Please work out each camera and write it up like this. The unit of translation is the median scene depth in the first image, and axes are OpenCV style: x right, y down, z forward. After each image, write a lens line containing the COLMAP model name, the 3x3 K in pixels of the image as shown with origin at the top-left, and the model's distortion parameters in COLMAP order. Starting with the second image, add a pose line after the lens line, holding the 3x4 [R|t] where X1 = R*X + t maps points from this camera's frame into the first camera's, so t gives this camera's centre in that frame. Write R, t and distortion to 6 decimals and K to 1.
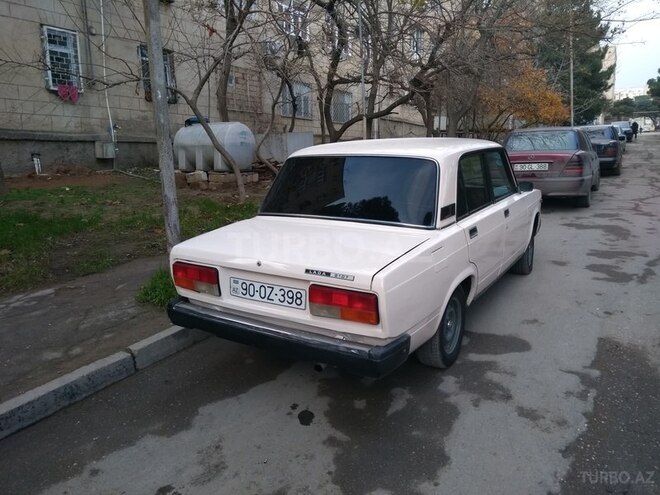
lens RADIAL K [[511.6, 0, 333.9], [0, 511.6, 243.0], [0, 0, 1]] dist [0.079680, -0.129170]
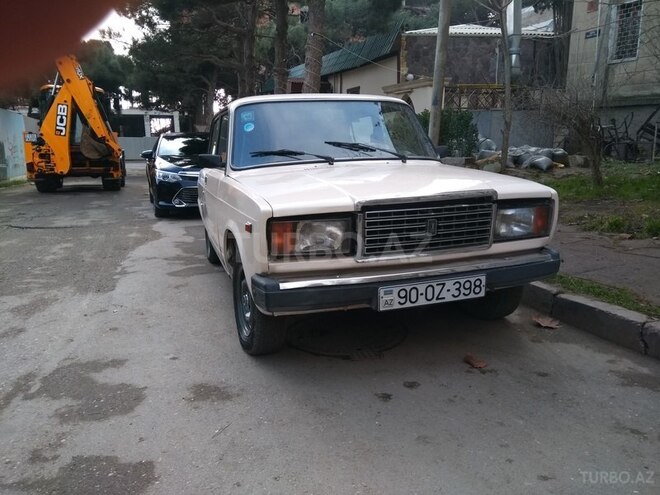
lens RADIAL K [[511.6, 0, 333.9], [0, 511.6, 243.0], [0, 0, 1]] dist [0.079680, -0.129170]
pose [[-0.655817, 0.174274, -0.734529, 1.243775], [-0.117004, 0.937767, 0.326960, -0.396968], [0.745797, 0.300369, -0.594613, 2.461284]]
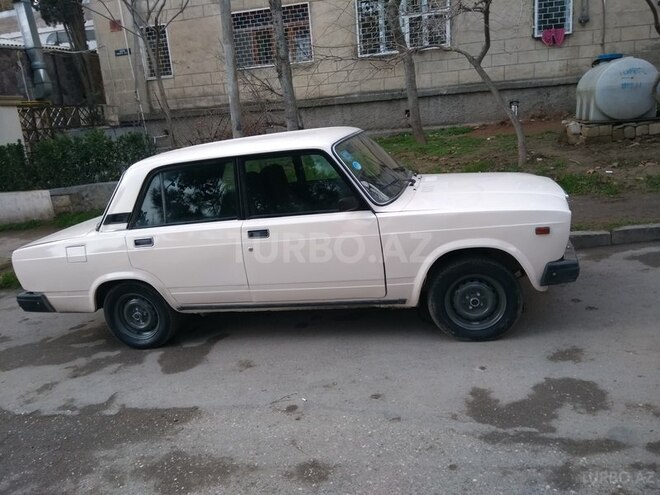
lens RADIAL K [[511.6, 0, 333.9], [0, 511.6, 243.0], [0, 0, 1]] dist [0.079680, -0.129170]
pose [[0.314661, 0.220710, -0.923188, 1.591048], [-0.080063, 0.975297, 0.205879, -0.310862], [0.945822, 0.009131, 0.324558, 1.182445]]
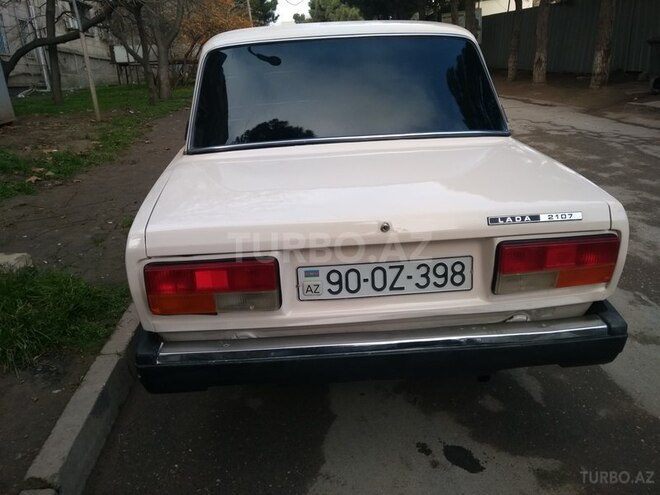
lens RADIAL K [[511.6, 0, 333.9], [0, 511.6, 243.0], [0, 0, 1]] dist [0.079680, -0.129170]
pose [[0.809049, -0.211432, 0.548394, -0.444525], [0.149462, 0.976393, 0.155943, -0.030356], [-0.568419, -0.044202, 0.821551, 0.566849]]
